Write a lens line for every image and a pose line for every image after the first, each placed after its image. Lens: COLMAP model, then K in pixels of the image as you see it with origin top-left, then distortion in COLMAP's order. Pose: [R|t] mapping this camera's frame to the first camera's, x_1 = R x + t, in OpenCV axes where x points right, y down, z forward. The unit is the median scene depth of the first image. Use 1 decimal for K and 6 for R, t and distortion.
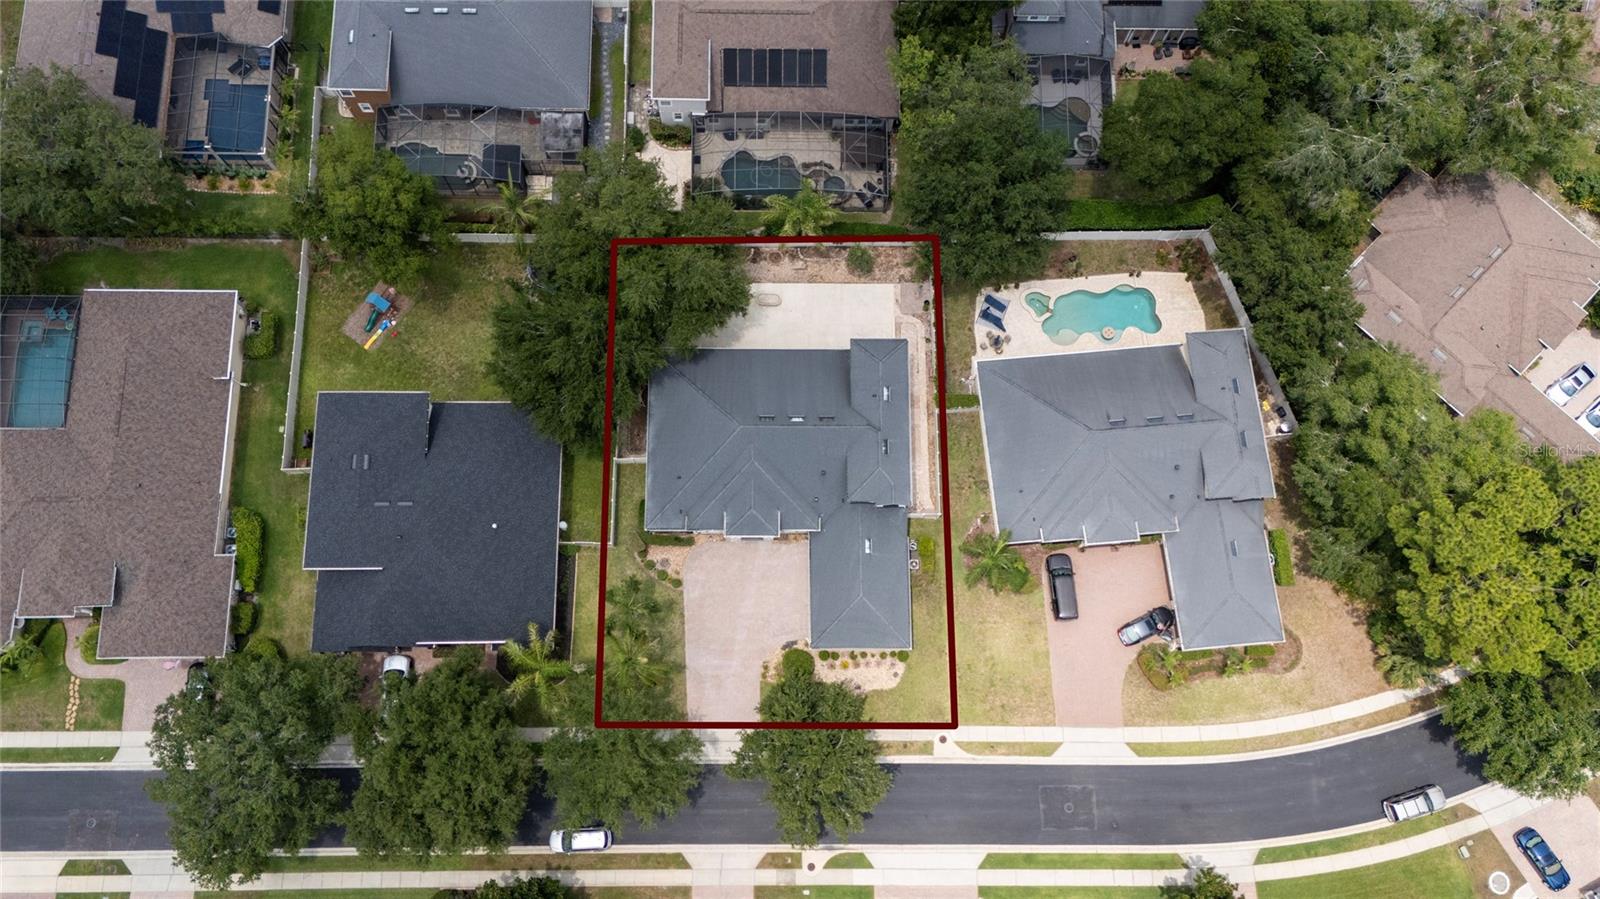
lens RADIAL K [[1146.8, 0, 801.8], [0, 1146.8, 448.4], [0, 0, 1]] dist [0.033423, -0.017524]
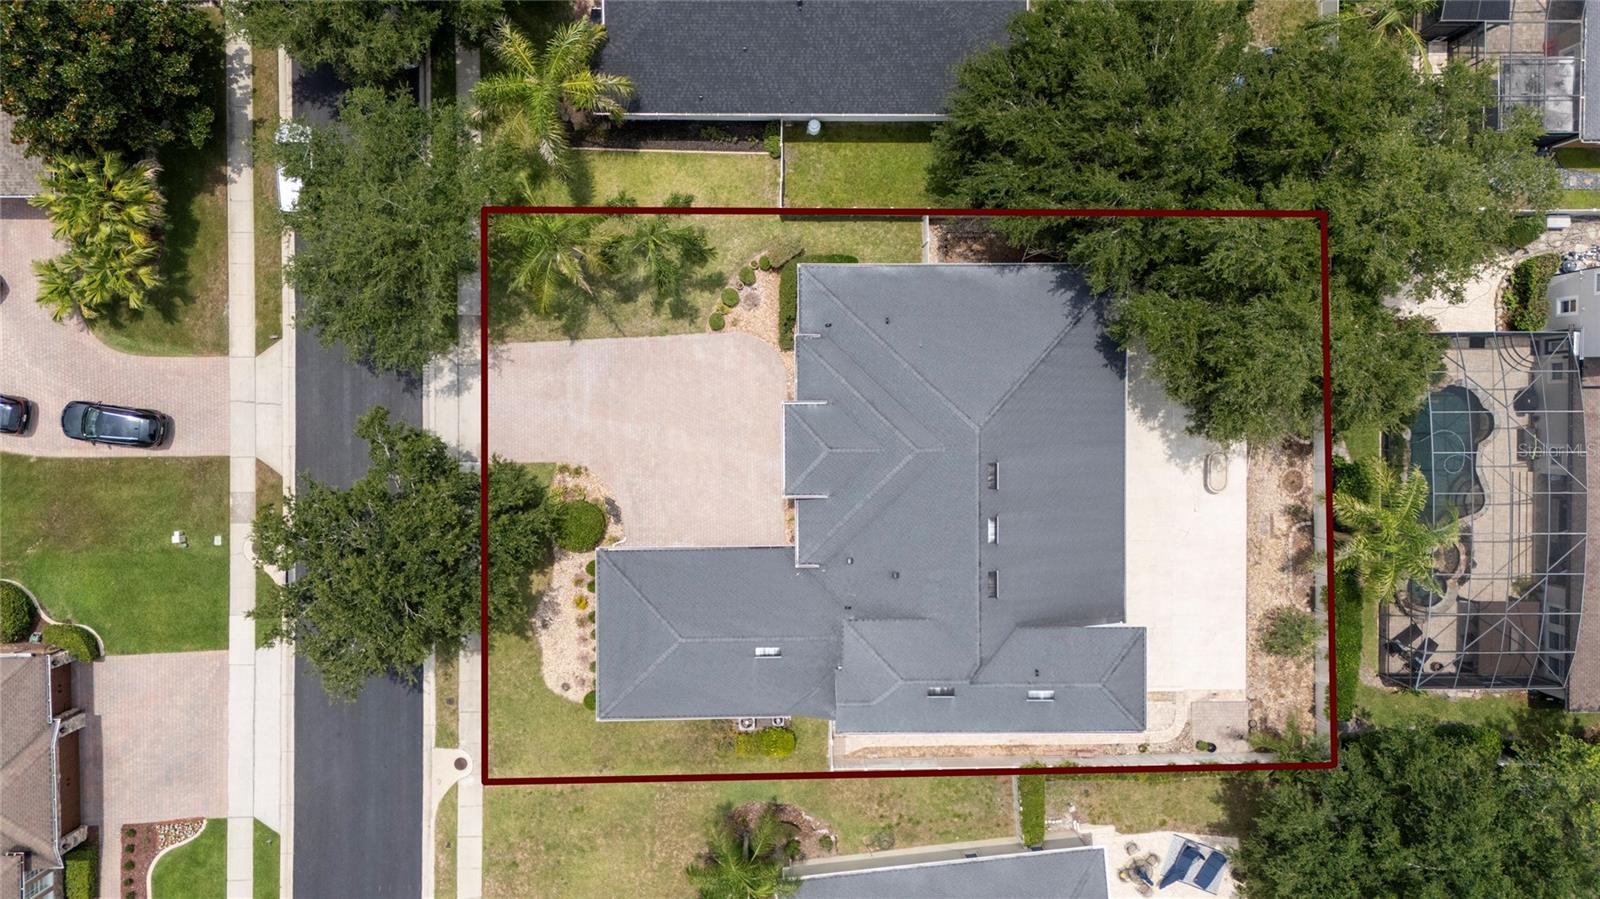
lens RADIAL K [[1146.8, 0, 793.2], [0, 1146.8, 451.3], [0, 0, 1]] dist [0.033423, -0.017524]
pose [[-0.000481, 0.999977, -0.006823, -0.037036], [-0.980082, 0.000884, 0.198592, -0.039201], [0.198593, 0.006783, 0.980059, 0.417384]]
